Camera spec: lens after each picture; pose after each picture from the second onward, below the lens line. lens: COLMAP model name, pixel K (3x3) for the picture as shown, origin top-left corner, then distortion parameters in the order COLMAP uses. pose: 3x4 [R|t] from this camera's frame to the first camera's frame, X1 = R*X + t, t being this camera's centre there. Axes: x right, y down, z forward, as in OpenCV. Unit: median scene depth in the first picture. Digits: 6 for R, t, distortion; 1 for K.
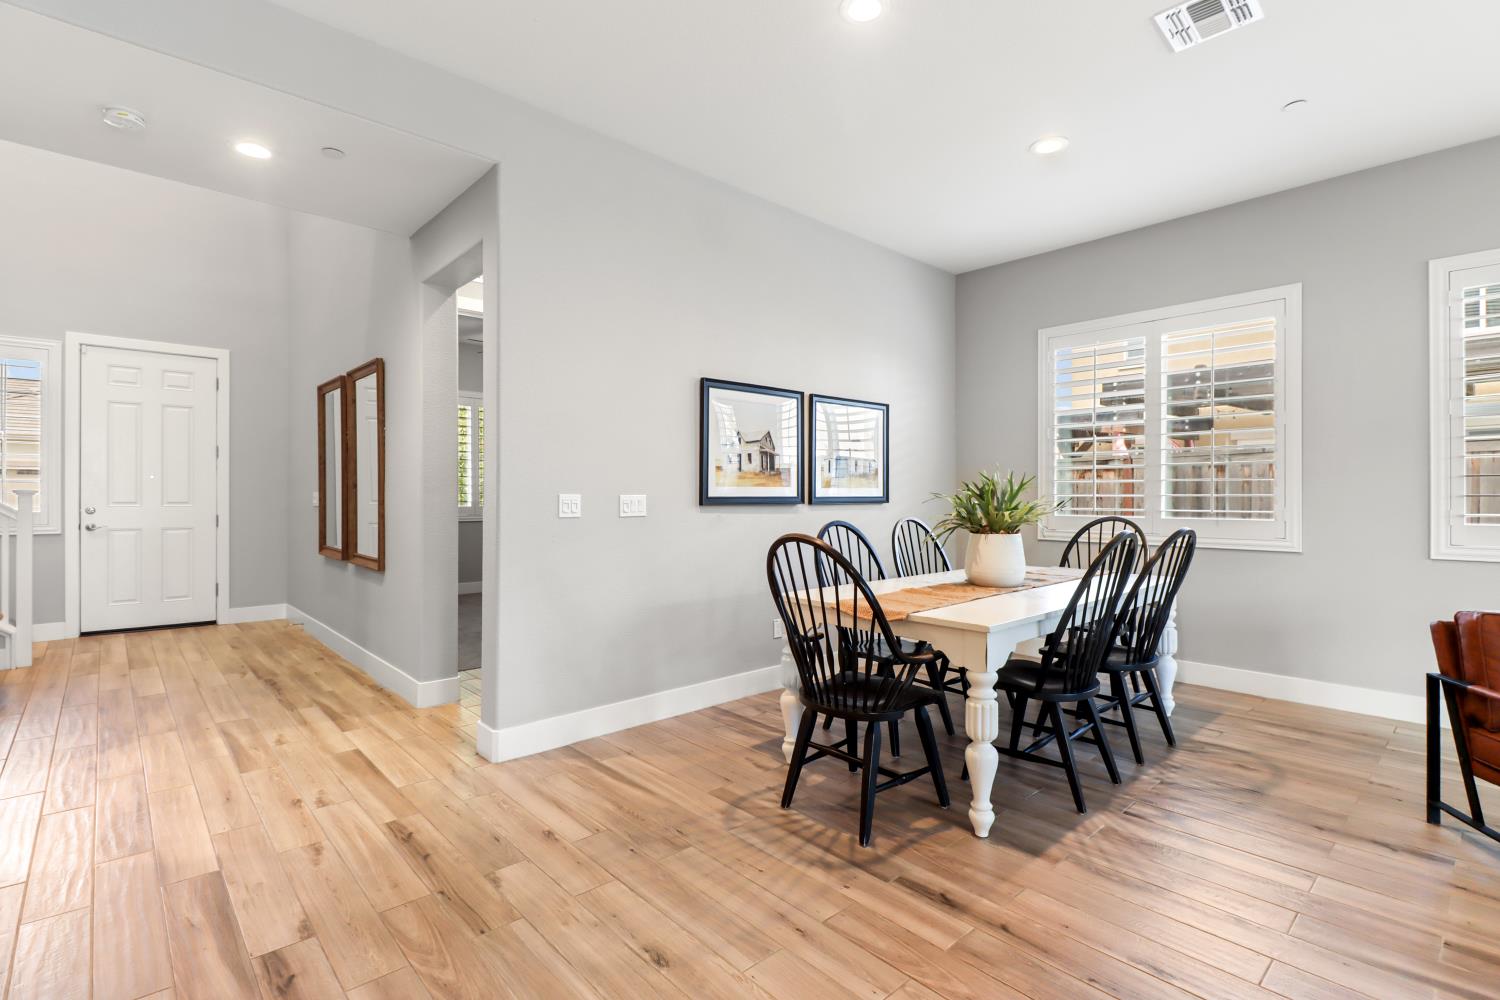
lens RADIAL K [[704.0, 0, 779.2], [0, 704.0, 498.7], [0, 0, 1]] dist [-0.010017, -0.006414]
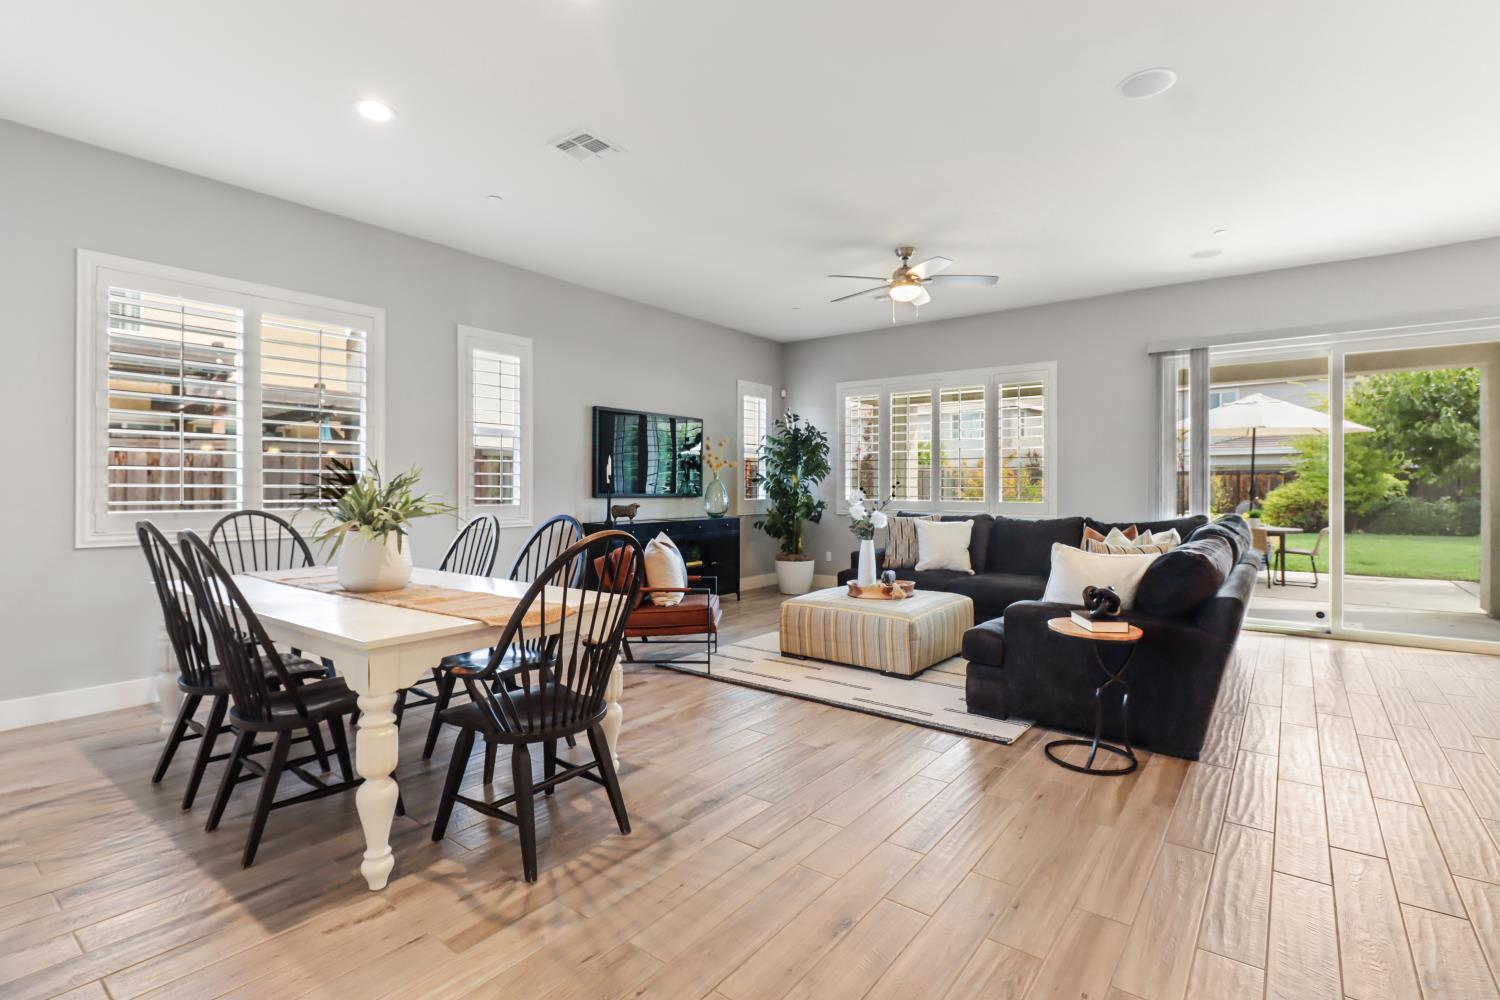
lens RADIAL K [[704.0, 0, 738.5], [0, 704.0, 492.7], [0, 0, 1]] dist [-0.010017, -0.006414]
pose [[-0.153574, -0.012359, 0.988060, -0.911885], [0.004240, 0.999904, 0.013166, -0.009783], [-0.988128, 0.006212, -0.153507, 1.007413]]
